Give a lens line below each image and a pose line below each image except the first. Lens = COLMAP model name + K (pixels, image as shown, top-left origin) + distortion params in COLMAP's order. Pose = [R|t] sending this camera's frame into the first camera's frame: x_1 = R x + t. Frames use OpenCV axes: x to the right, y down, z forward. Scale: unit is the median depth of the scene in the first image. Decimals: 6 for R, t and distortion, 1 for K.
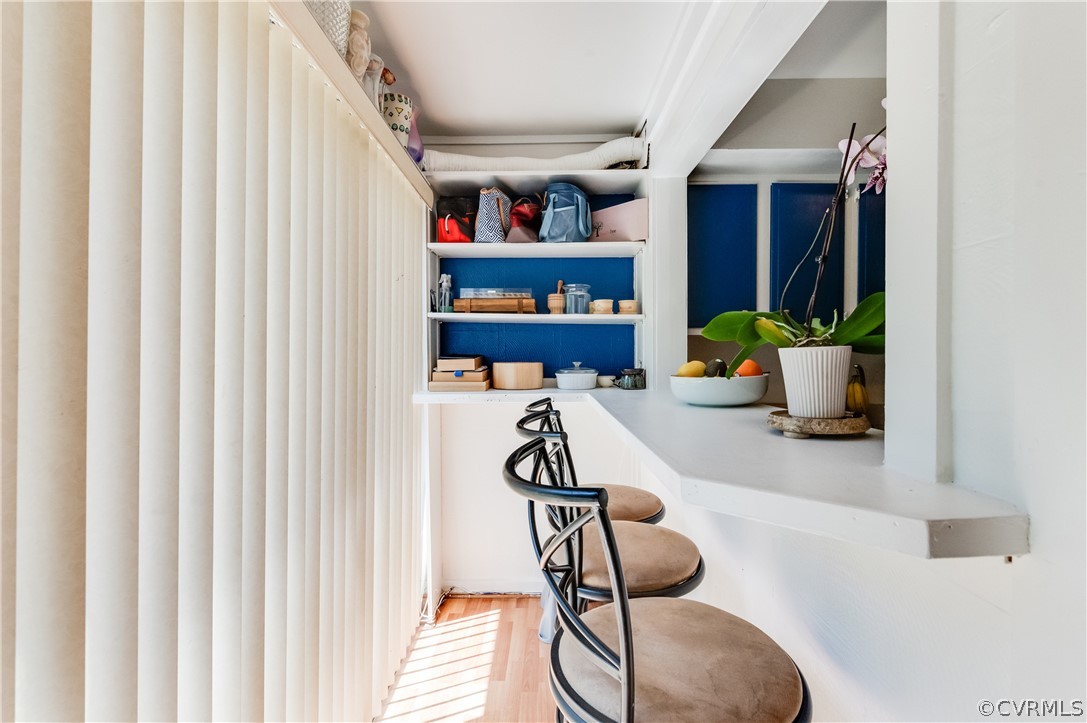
lens RADIAL K [[472.1, 0, 541.0], [0, 472.1, 356.0], [0, 0, 1]] dist [-0.000184, -0.001980]
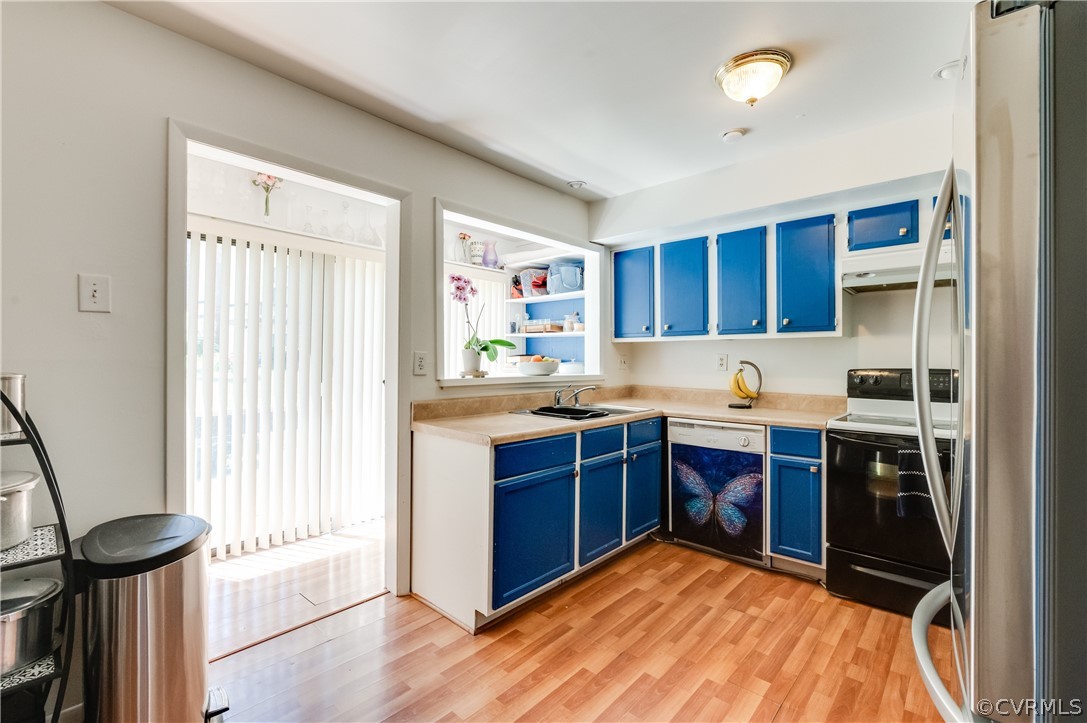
lens RADIAL K [[472.1, 0, 548.4], [0, 472.1, 357.6], [0, 0, 1]] dist [-0.000184, -0.001980]
pose [[0.768490, 0.000690, -0.639862, 1.453363], [-0.002133, 0.999997, -0.001484, 0.015855], [0.639859, 0.002505, 0.768488, -0.538703]]
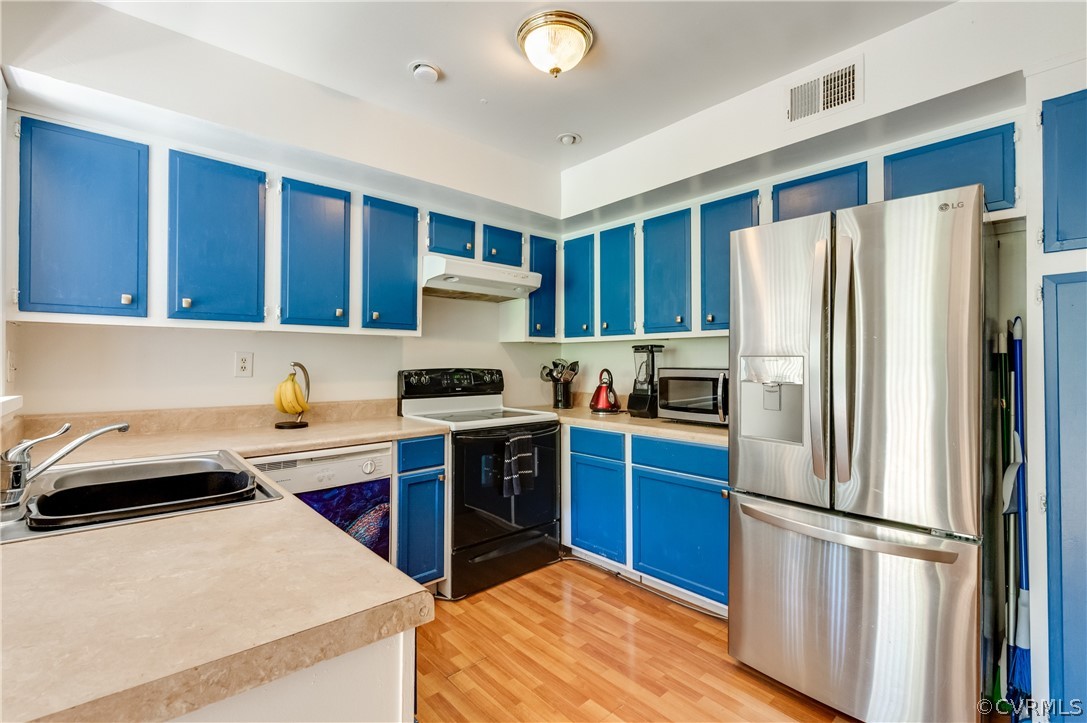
lens RADIAL K [[472.1, 0, 544.6], [0, 472.1, 358.9], [0, 0, 1]] dist [-0.000184, -0.001980]
pose [[0.726133, 0.004646, 0.687538, 0.480602], [0.000664, 0.999972, -0.007459, 0.024537], [-0.687554, 0.005873, 0.726110, -0.112049]]
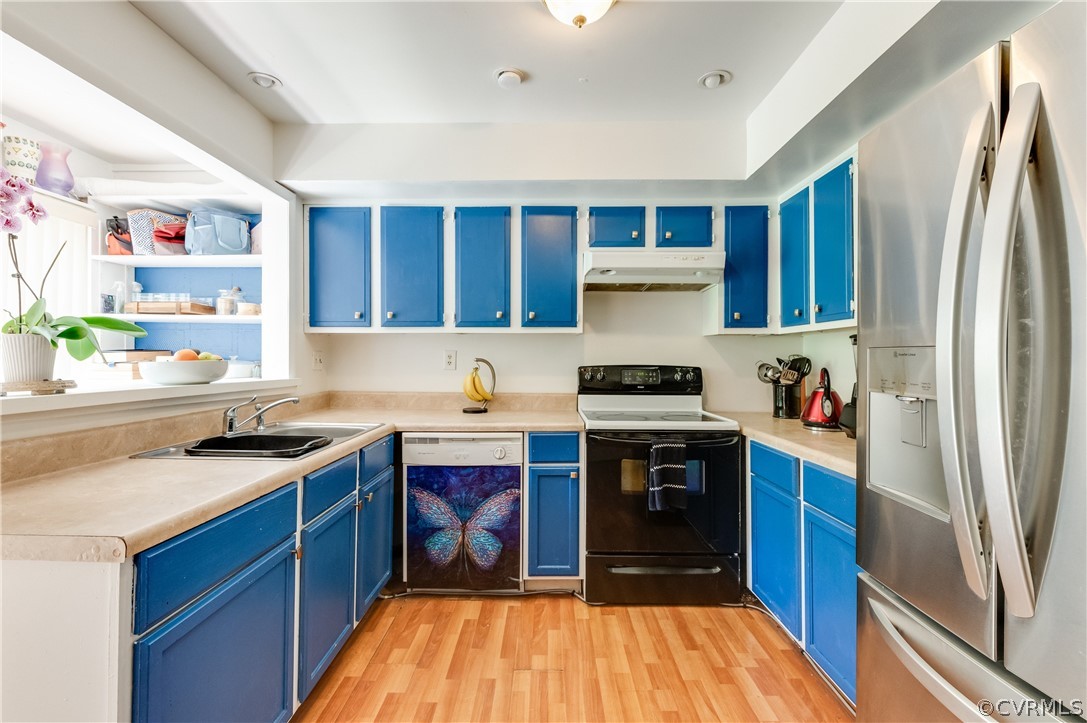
lens RADIAL K [[472.1, 0, 541.9], [0, 472.1, 355.5], [0, 0, 1]] dist [-0.000184, -0.001980]
pose [[0.999792, 0.001757, 0.020296, 1.054019], [-0.001684, 0.999992, -0.003614, 0.019994], [-0.020303, 0.003579, 0.999787, -0.256063]]
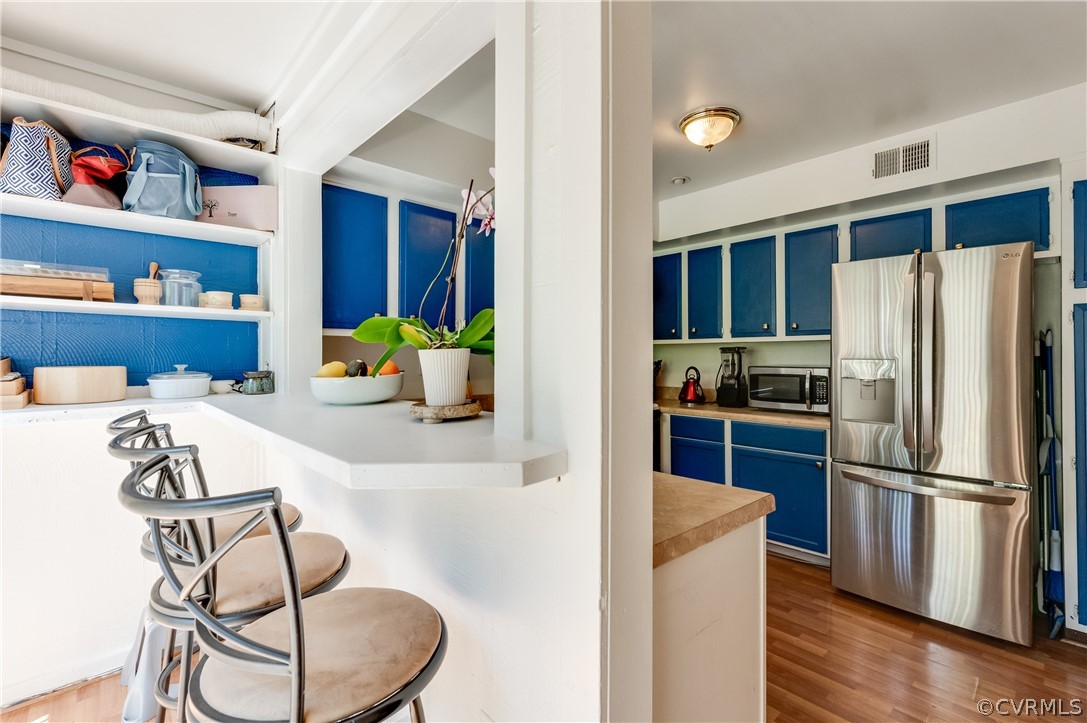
lens RADIAL K [[472.1, 0, 548.1], [0, 472.1, 354.6], [0, 0, 1]] dist [-0.000184, -0.001980]
pose [[0.716856, -0.000268, 0.697222, -0.051431], [0.003634, 0.999988, -0.003351, 0.000376], [-0.697212, 0.004936, 0.716848, -0.044531]]
